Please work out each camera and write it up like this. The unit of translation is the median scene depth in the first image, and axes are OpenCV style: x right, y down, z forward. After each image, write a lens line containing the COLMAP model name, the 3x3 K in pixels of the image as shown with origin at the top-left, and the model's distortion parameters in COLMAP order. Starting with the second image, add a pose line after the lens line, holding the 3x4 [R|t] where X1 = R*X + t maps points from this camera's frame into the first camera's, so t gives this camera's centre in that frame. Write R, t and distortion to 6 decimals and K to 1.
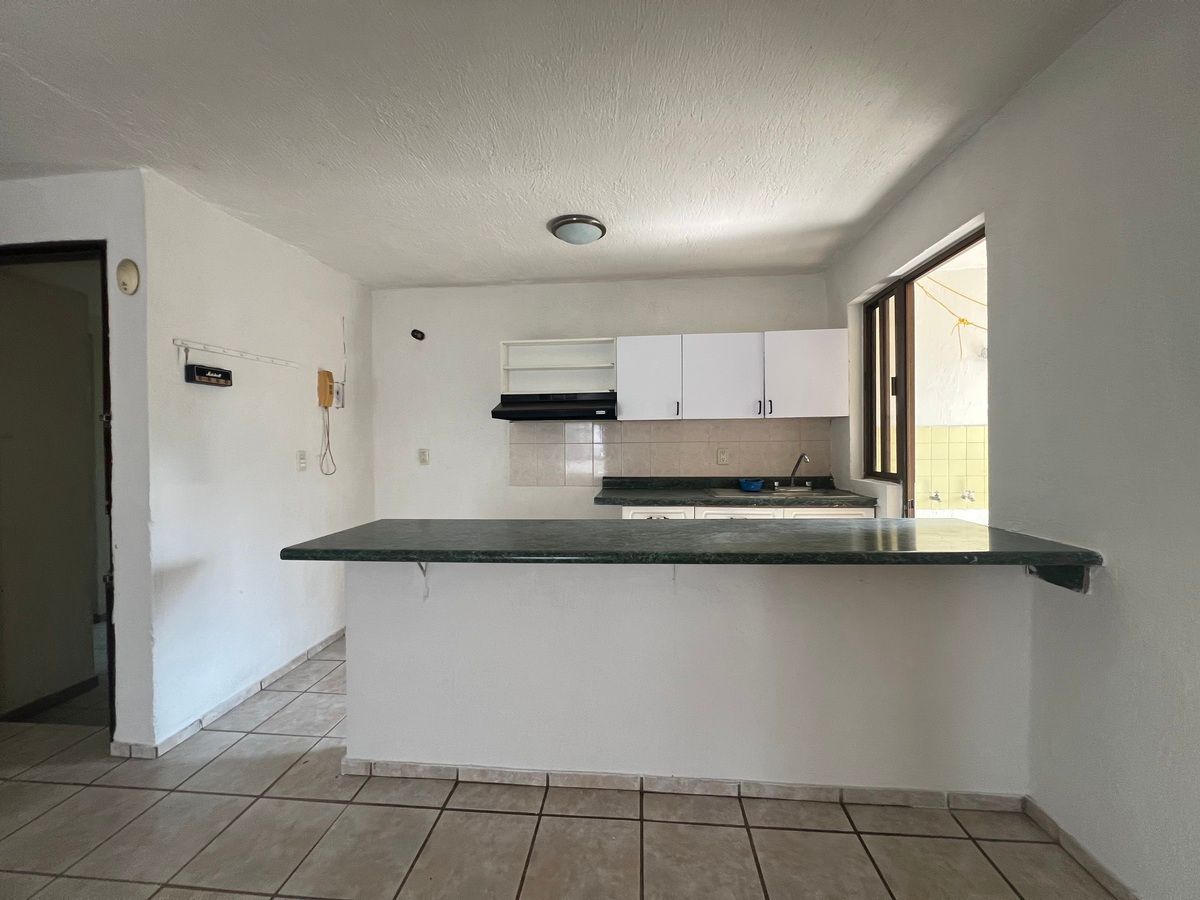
lens RADIAL K [[478.9, 0, 596.9], [0, 478.9, 445.0], [0, 0, 1]] dist [-0.000887, -0.000070]
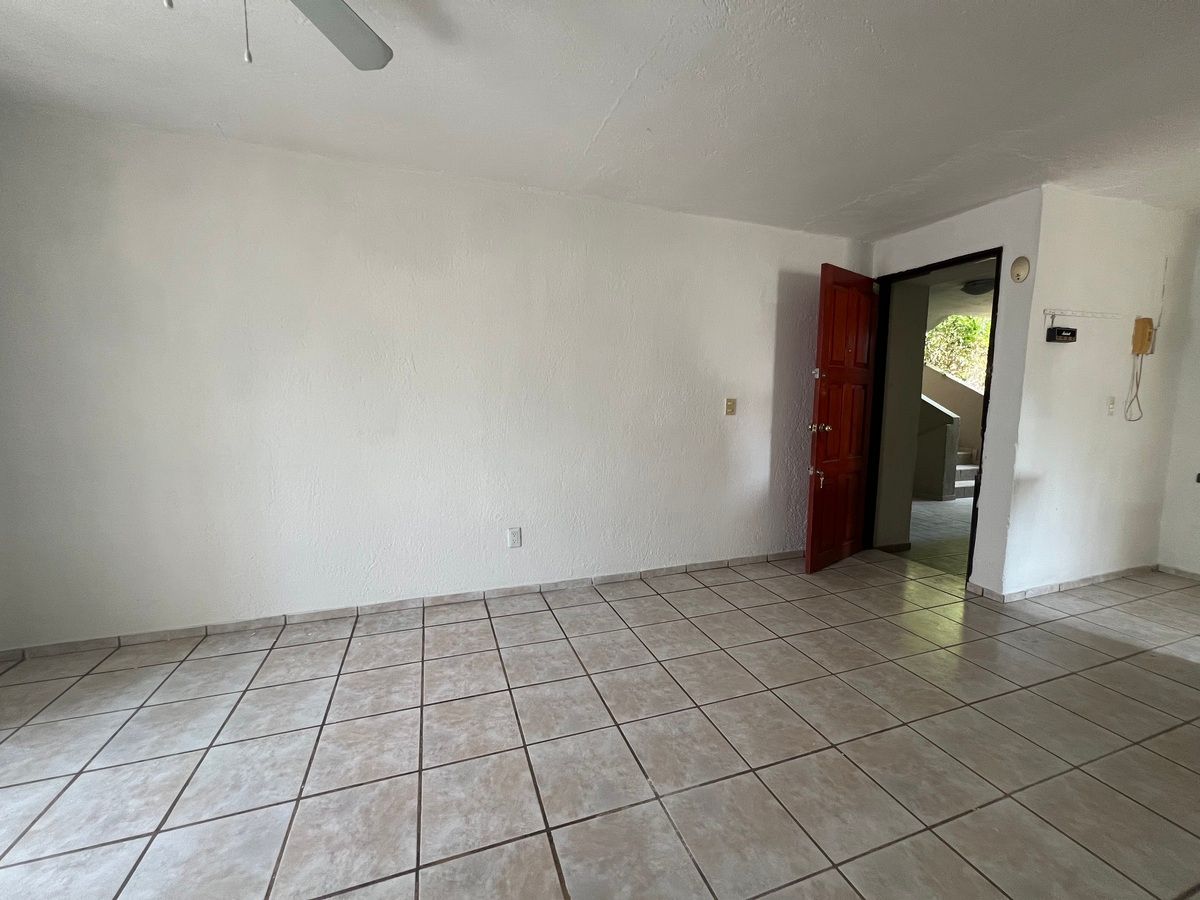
lens RADIAL K [[478.9, 0, 609.5], [0, 478.9, 446.2], [0, 0, 1]] dist [-0.000887, -0.000070]
pose [[0.419981, 0.108715, -0.900998, -0.143562], [-0.015309, 0.993506, 0.112741, 0.024974], [0.907404, -0.033556, 0.418918, -0.655898]]
